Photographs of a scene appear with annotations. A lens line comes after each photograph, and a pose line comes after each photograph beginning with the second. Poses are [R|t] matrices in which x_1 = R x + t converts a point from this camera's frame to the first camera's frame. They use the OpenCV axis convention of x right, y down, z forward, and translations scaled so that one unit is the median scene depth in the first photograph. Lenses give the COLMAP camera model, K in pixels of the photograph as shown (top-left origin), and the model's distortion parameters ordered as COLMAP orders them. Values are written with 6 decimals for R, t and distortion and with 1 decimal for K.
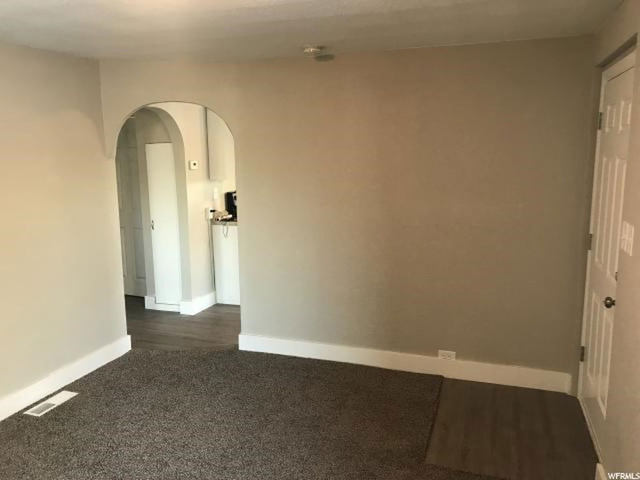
lens RADIAL K [[536.4, 0, 320.0], [0, 536.4, 240.0], [0, 0, 1]] dist [0.078948, -0.100478]
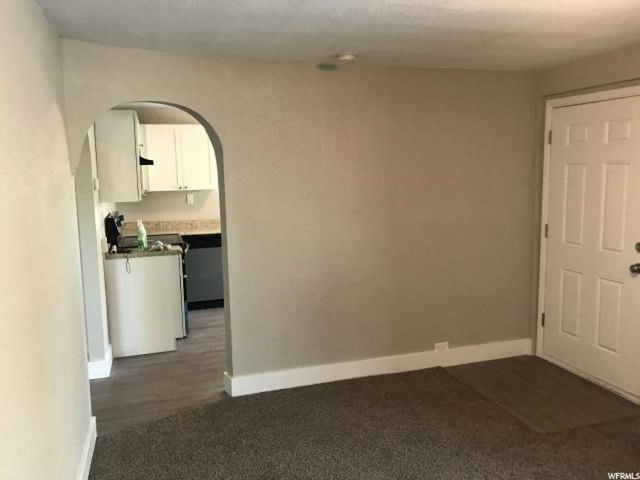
lens RADIAL K [[536.4, 0, 320.0], [0, 536.4, 240.0], [0, 0, 1]] dist [0.078948, -0.100478]
pose [[0.794988, -0.085933, 0.600508, -0.604110], [0.109819, 0.993947, -0.003151, -0.026716], [-0.596602, 0.068452, 0.799613, 0.252798]]
